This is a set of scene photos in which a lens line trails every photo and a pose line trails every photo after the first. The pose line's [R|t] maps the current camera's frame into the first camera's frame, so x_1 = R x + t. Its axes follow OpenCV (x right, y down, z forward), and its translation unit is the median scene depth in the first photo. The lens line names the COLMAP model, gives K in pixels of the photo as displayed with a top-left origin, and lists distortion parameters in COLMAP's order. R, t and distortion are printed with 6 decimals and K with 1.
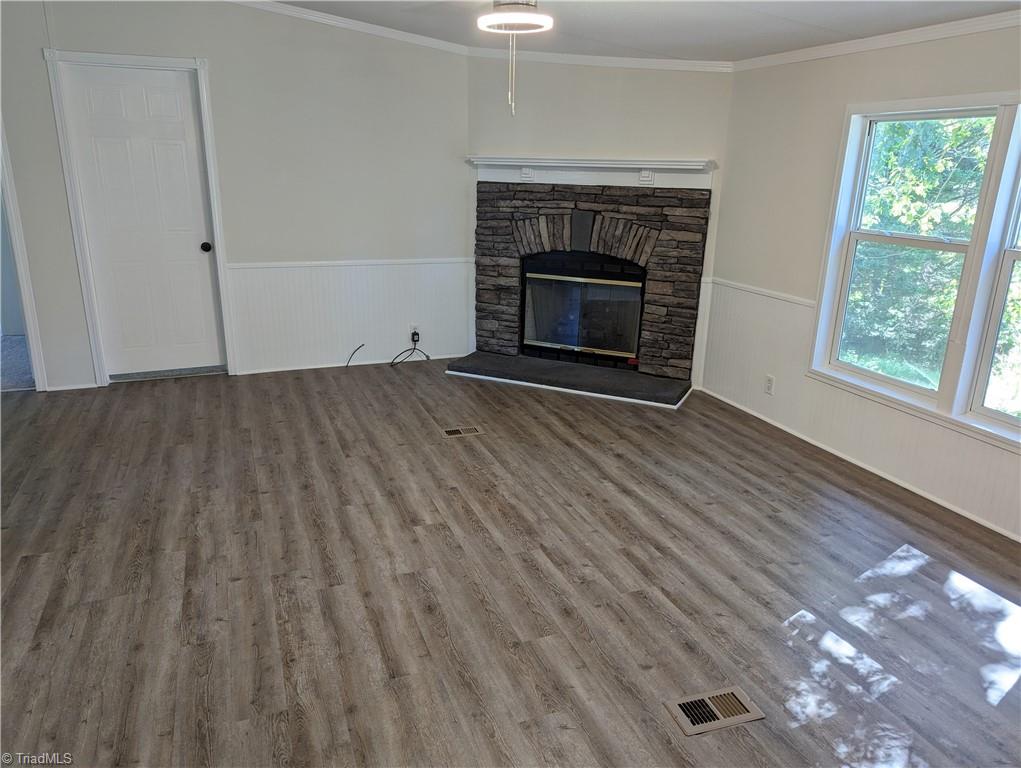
lens RADIAL K [[725.2, 0, 506.0], [0, 725.2, 383.2], [0, 0, 1]] dist [0.070152, -0.046187]
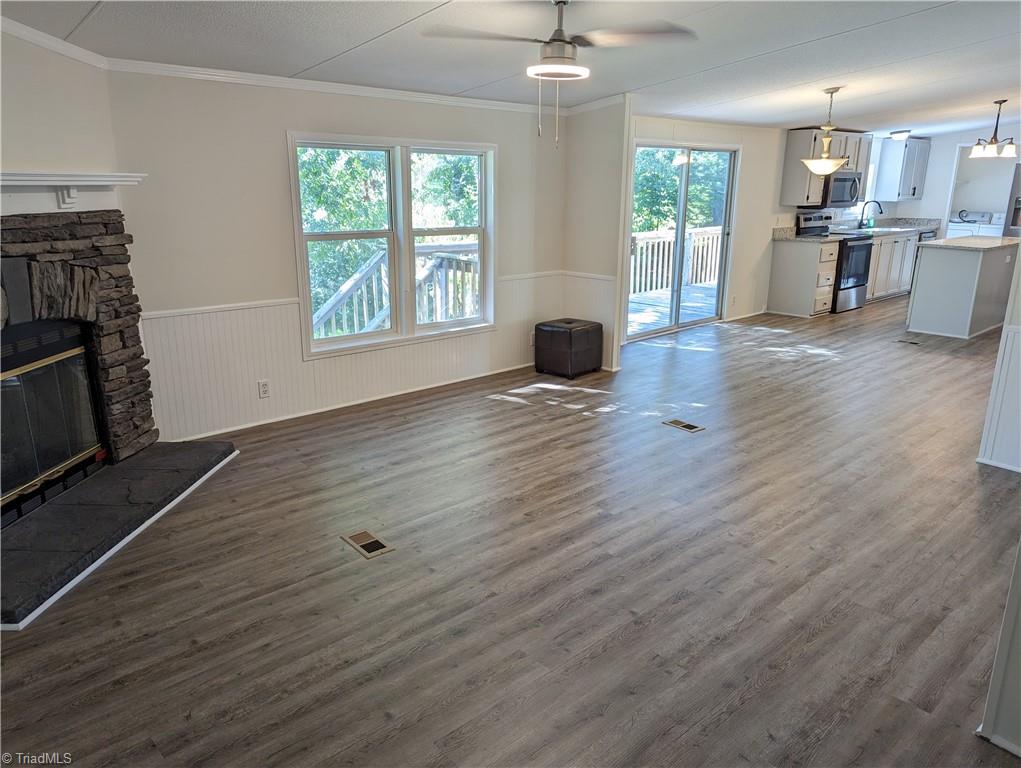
lens RADIAL K [[725.2, 0, 512.2], [0, 725.2, 388.4], [0, 0, 1]] dist [0.070152, -0.046187]
pose [[-0.367842, -0.272092, 0.889189, -0.845426], [0.257524, 0.889023, 0.378575, -0.365213], [-0.893517, 0.368244, -0.256950, 1.137390]]
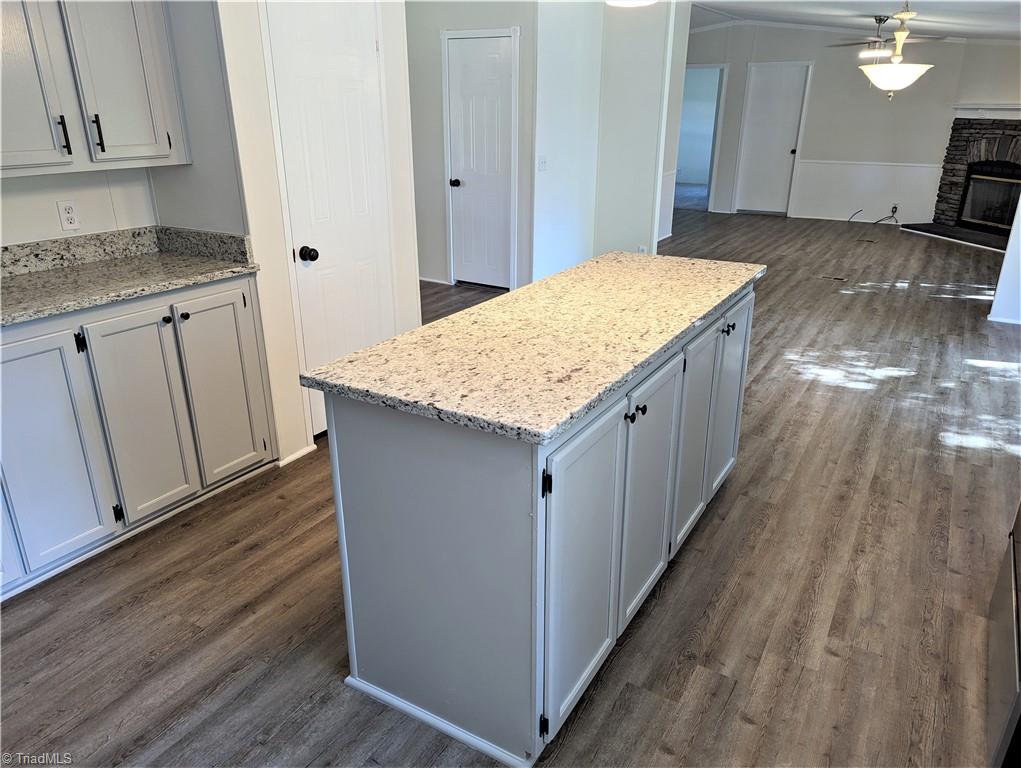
lens RADIAL K [[725.2, 0, 508.4], [0, 725.2, 374.9], [0, 0, 1]] dist [0.070152, -0.046187]
pose [[0.606087, 0.264397, -0.750168, 1.054171], [-0.225276, 0.961578, 0.156899, 0.350961], [0.762829, 0.073900, 0.642363, -1.152184]]
